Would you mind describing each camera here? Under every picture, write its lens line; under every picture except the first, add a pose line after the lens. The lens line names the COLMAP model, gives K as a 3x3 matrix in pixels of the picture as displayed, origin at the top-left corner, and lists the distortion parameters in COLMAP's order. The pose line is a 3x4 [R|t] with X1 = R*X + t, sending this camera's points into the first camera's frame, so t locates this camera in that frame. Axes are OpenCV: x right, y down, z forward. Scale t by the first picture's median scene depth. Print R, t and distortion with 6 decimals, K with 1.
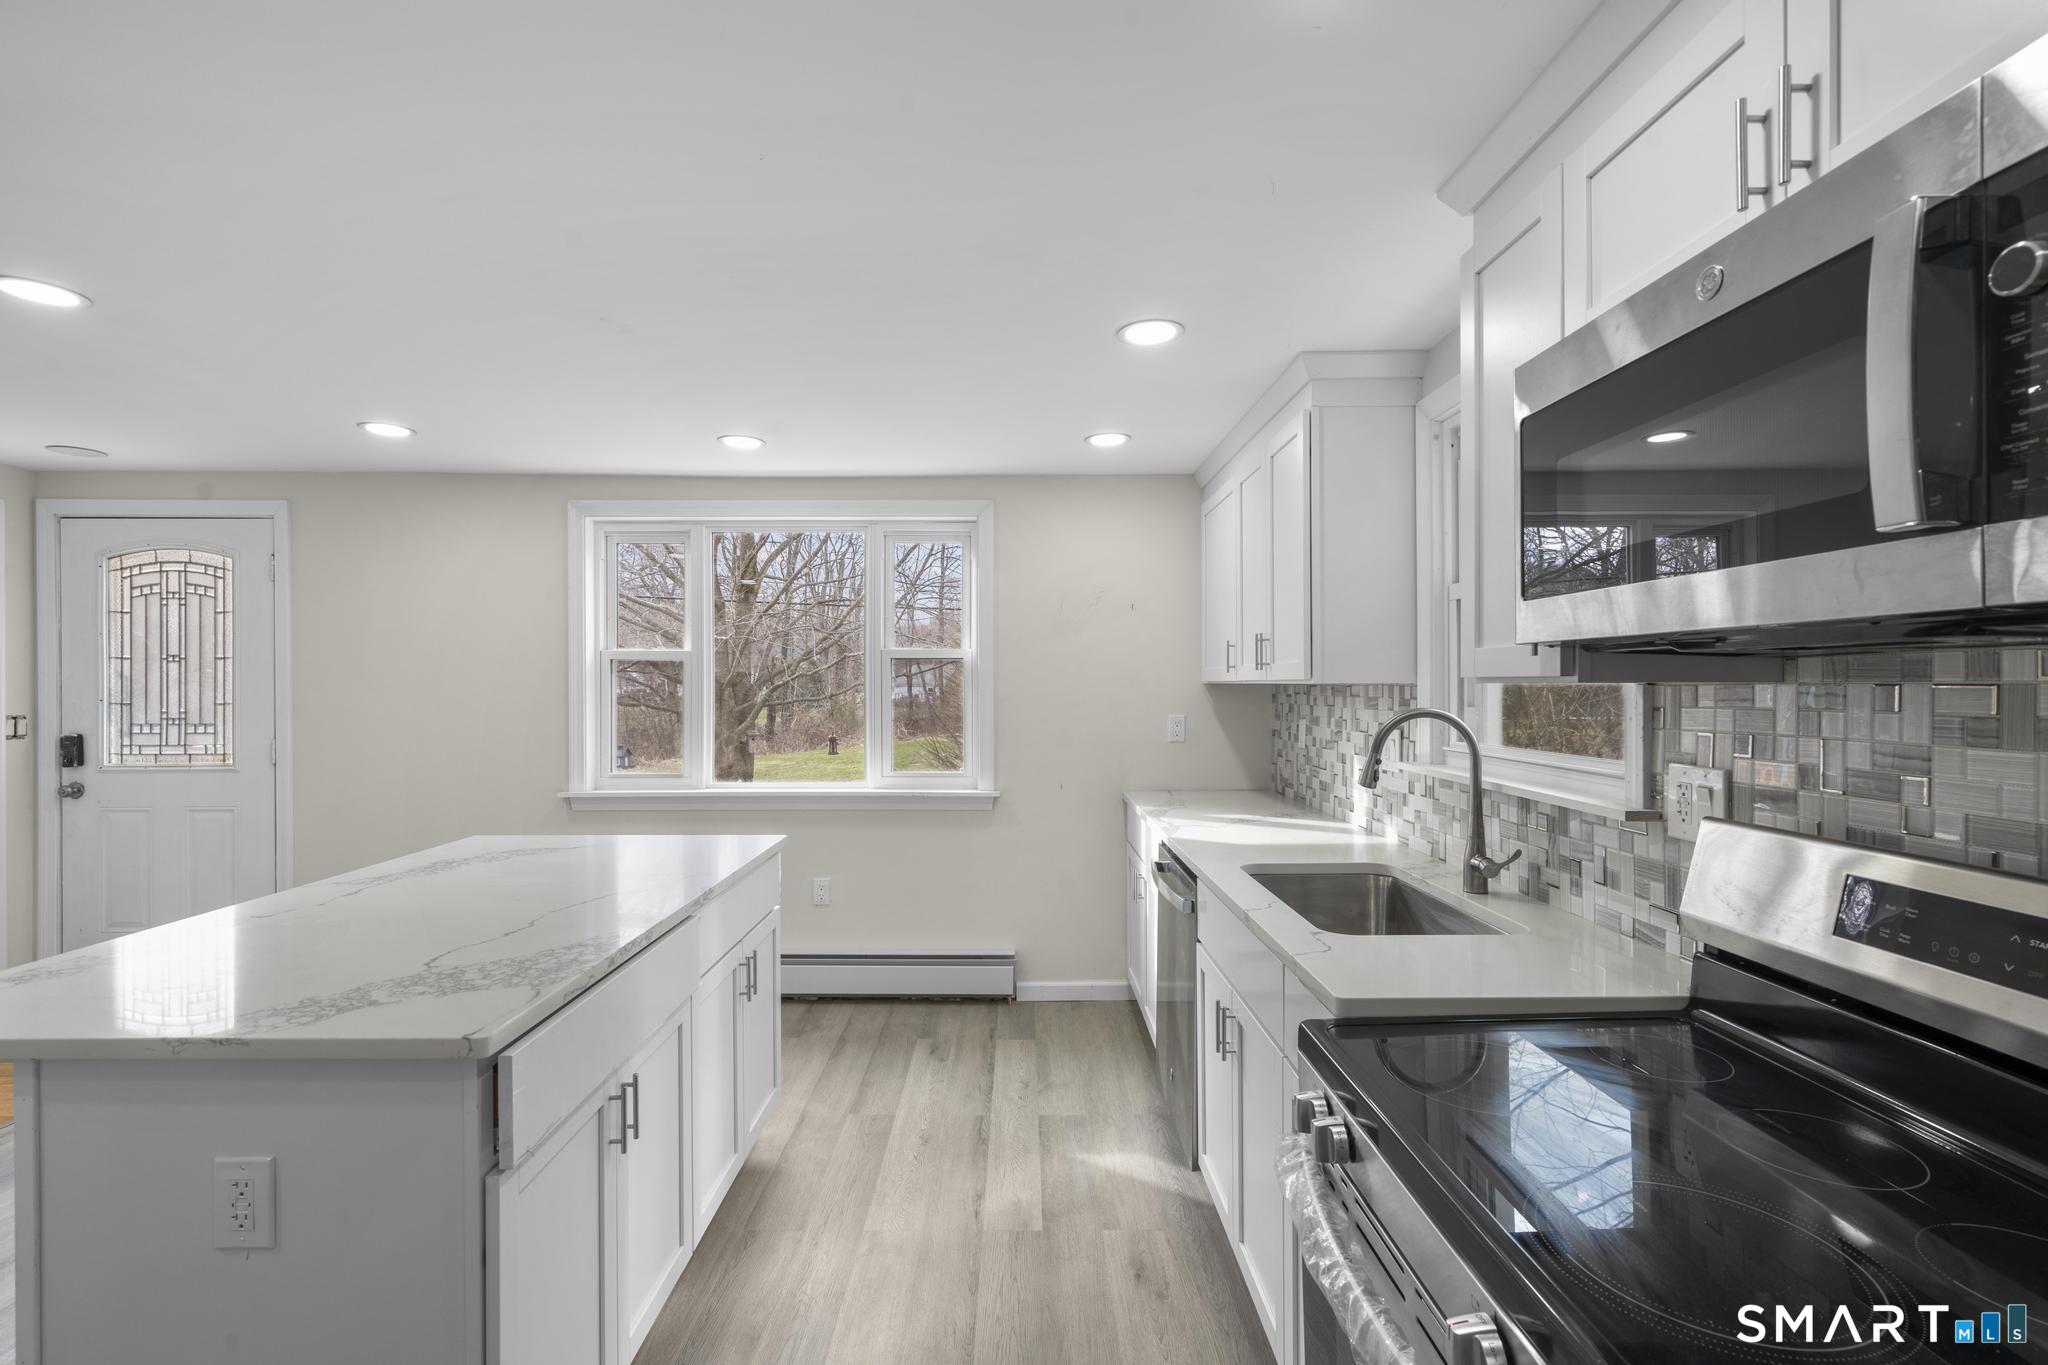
lens RADIAL K [[916.3, 0, 1013.1], [0, 916.3, 689.2], [0, 0, 1]] dist [-0.008218, 0.003716]
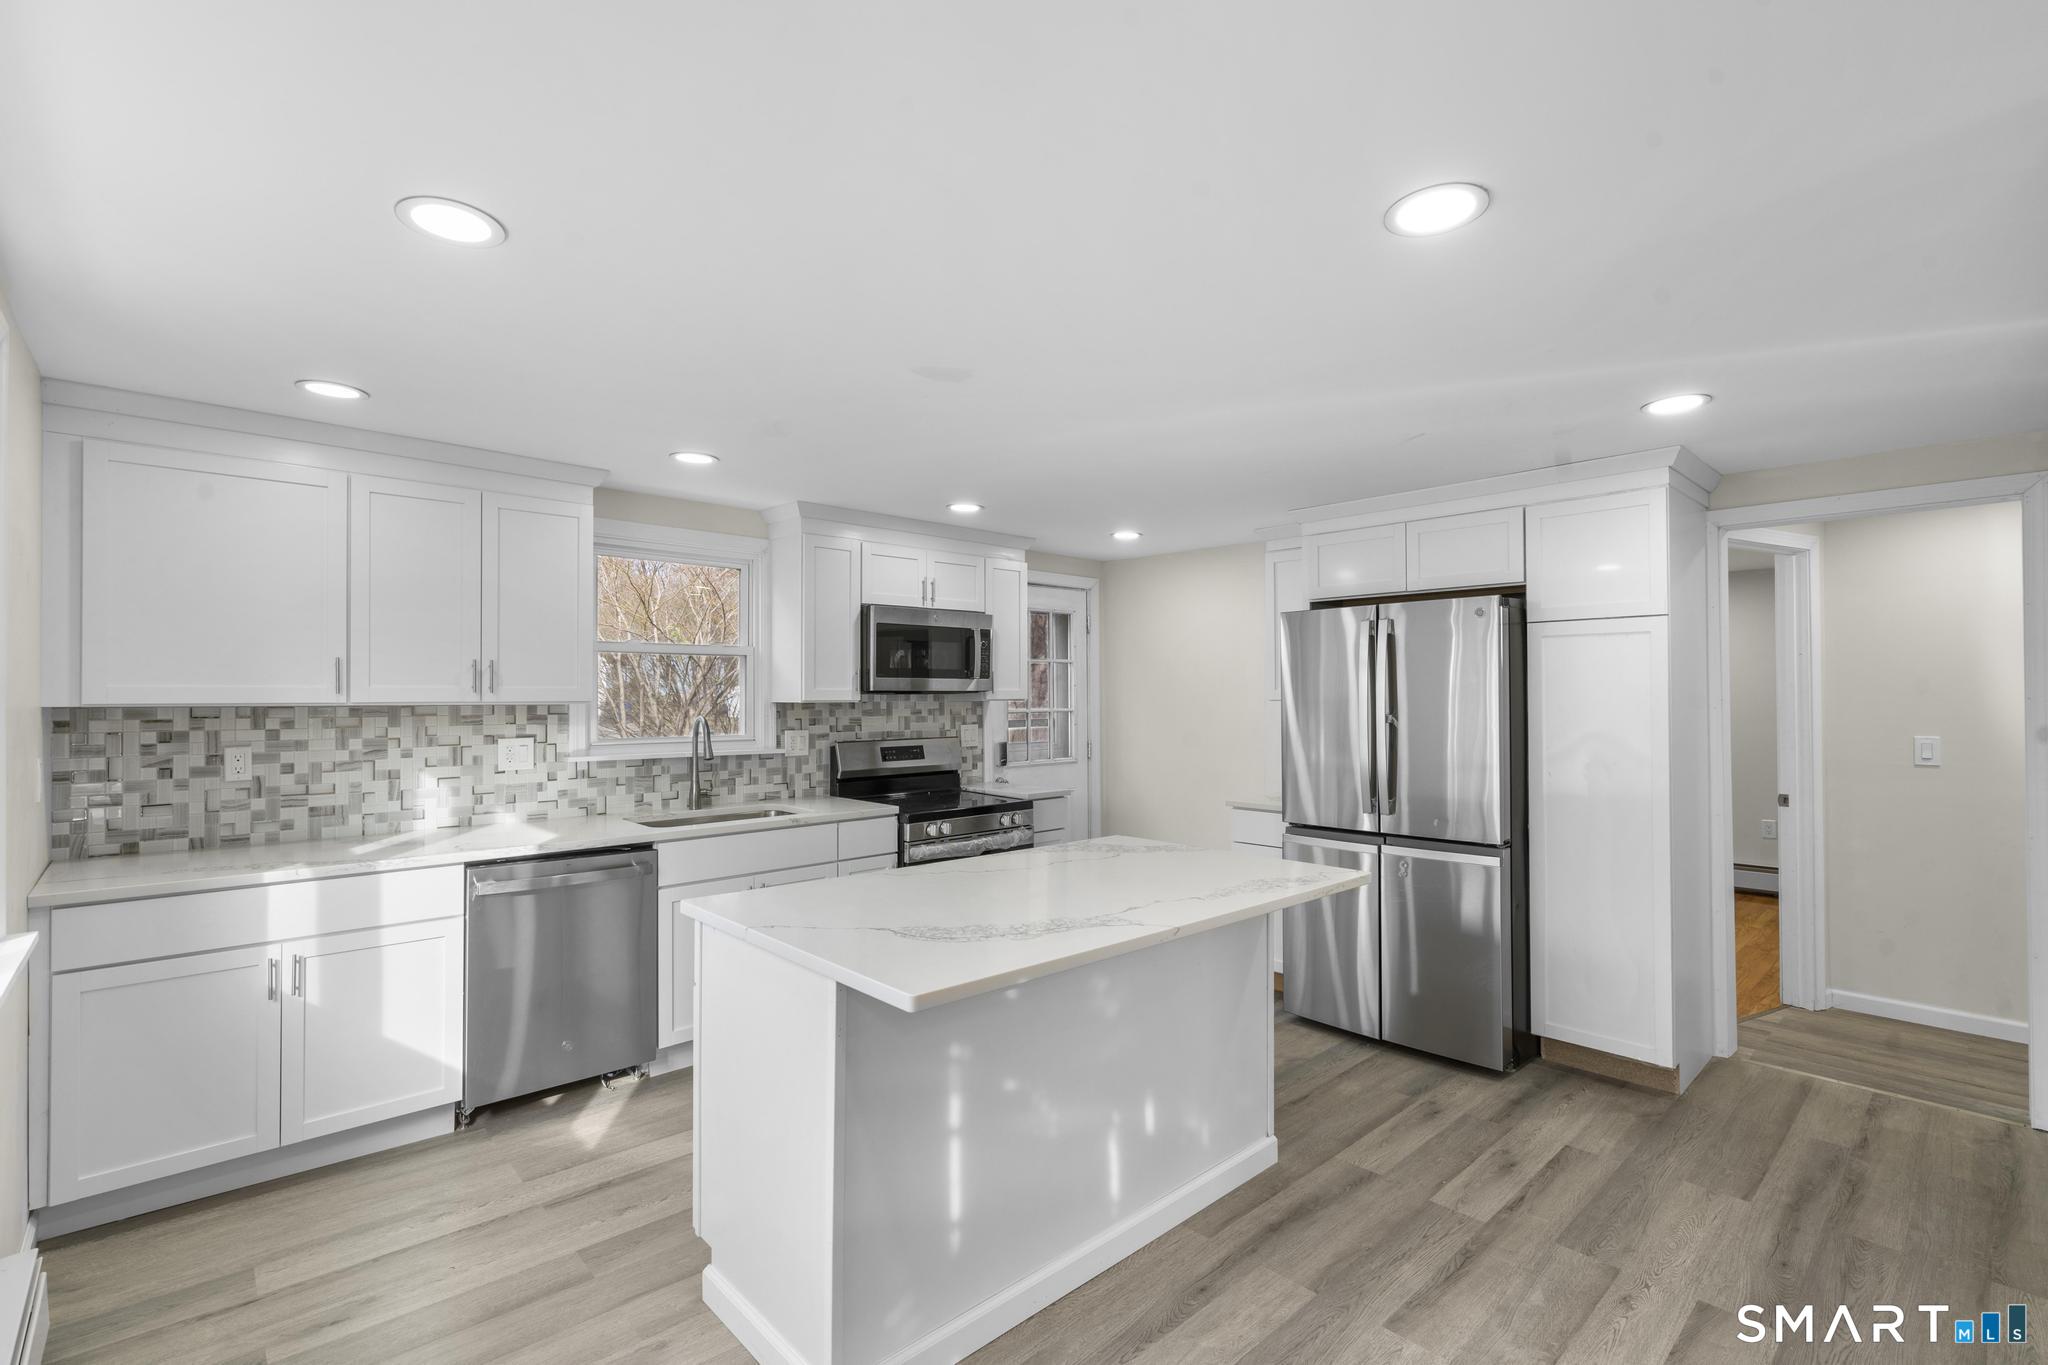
lens RADIAL K [[916.3, 0, 1012.7], [0, 916.3, 690.9], [0, 0, 1]] dist [-0.008218, 0.003716]
pose [[-0.675273, 0.010146, 0.737498, -0.960444], [0.008725, 0.999945, -0.005768, -0.010384], [-0.737516, 0.002540, -0.675325, 1.241929]]
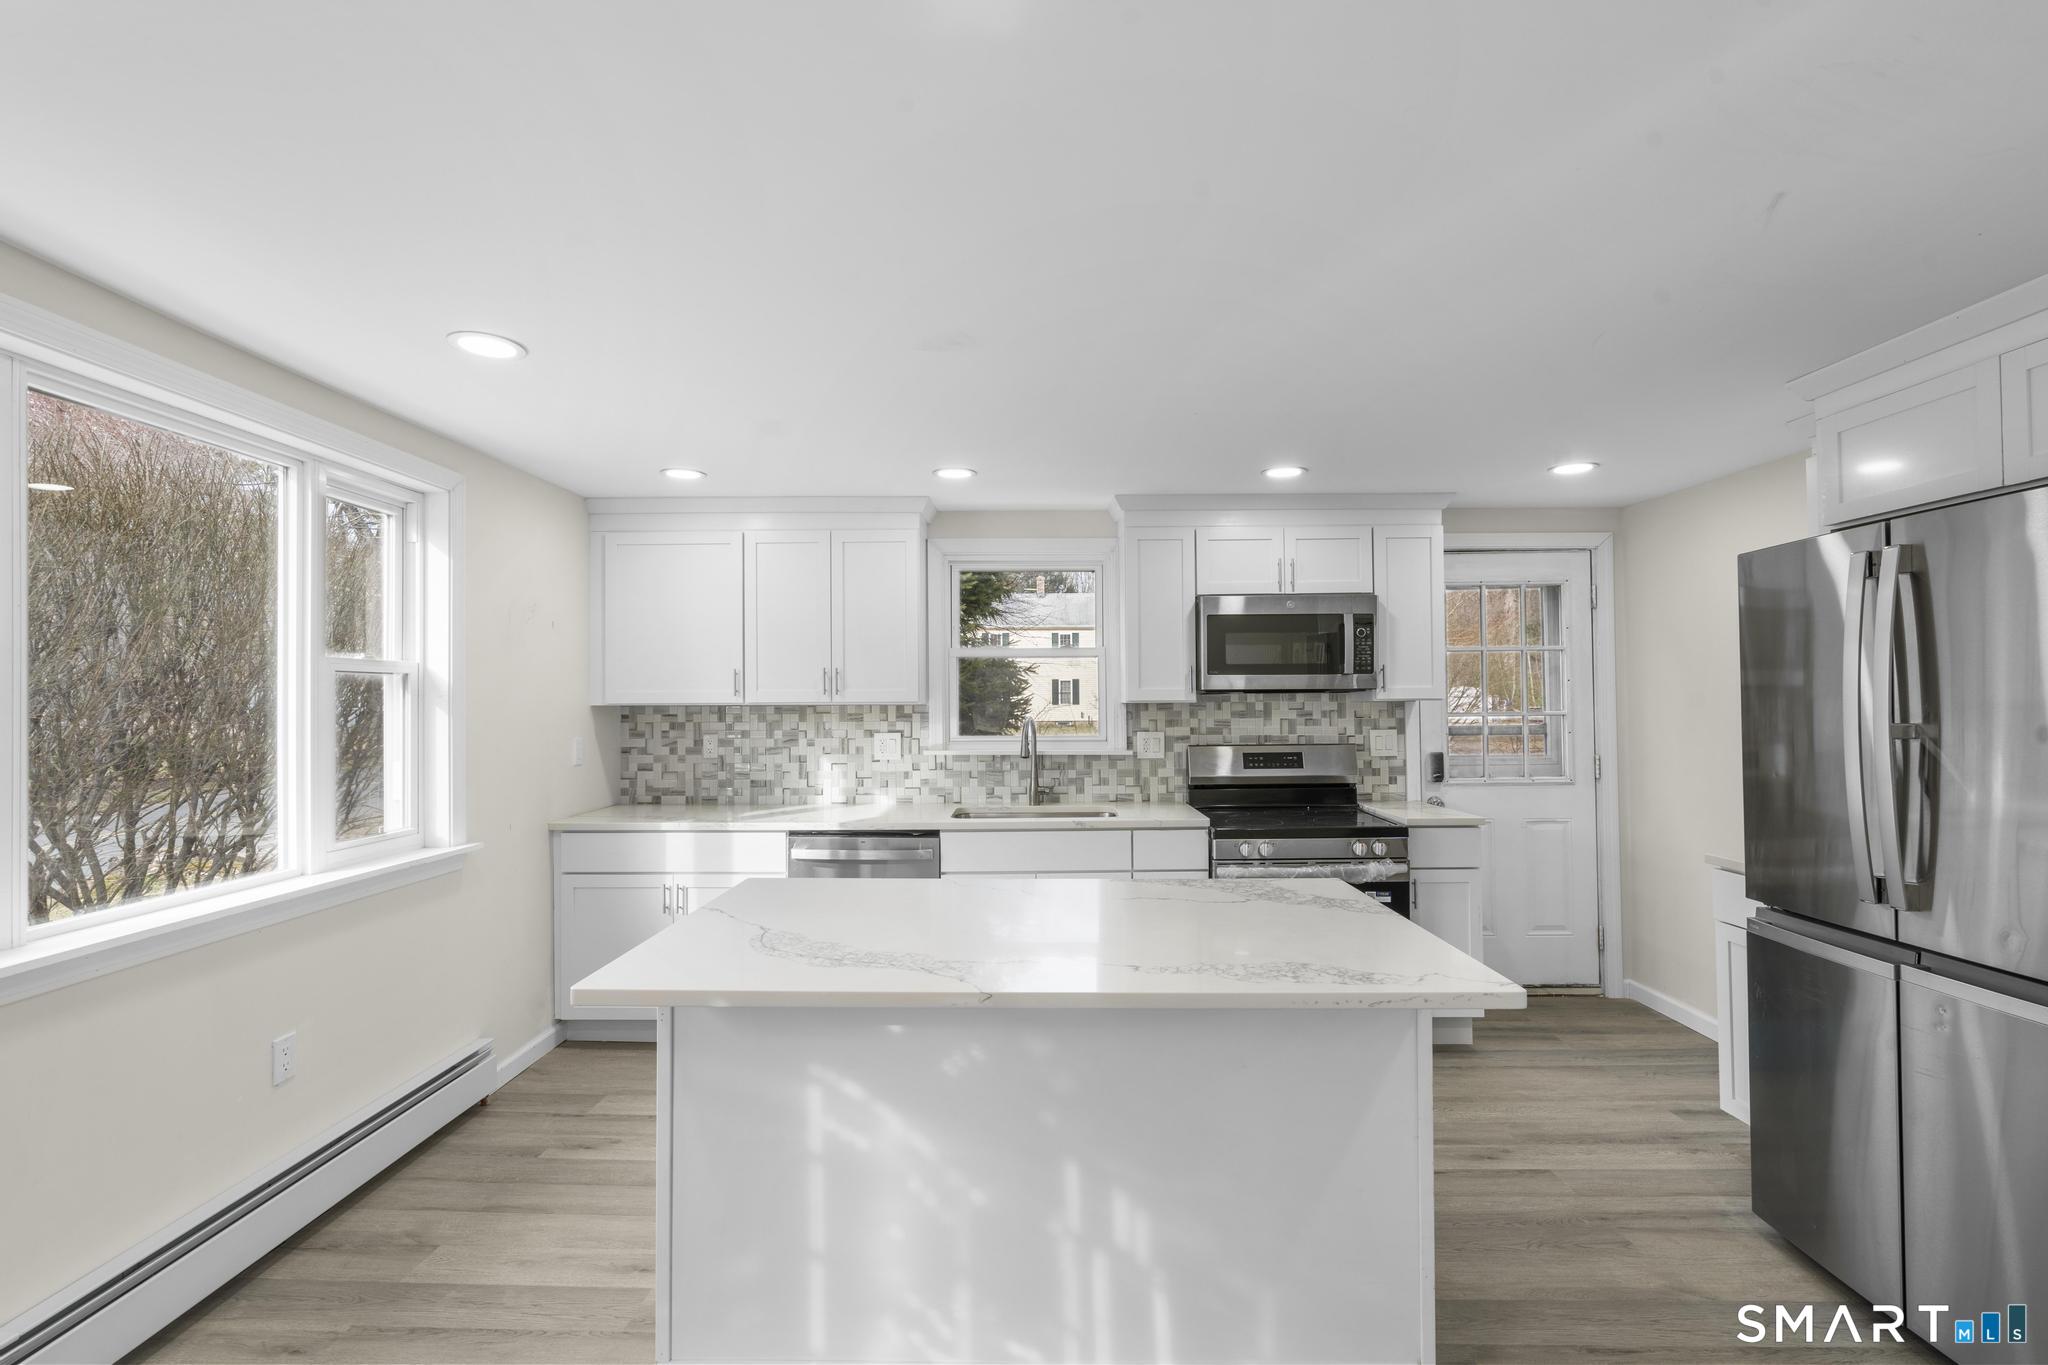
lens RADIAL K [[916.3, 0, 1012.9], [0, 916.3, 681.8], [0, 0, 1]] dist [-0.008218, 0.003716]
pose [[0.020163, 0.024348, 0.999500, -1.065912], [0.011219, 0.999635, -0.024577, -0.003266], [-0.999734, 0.011709, 0.019883, 0.683304]]
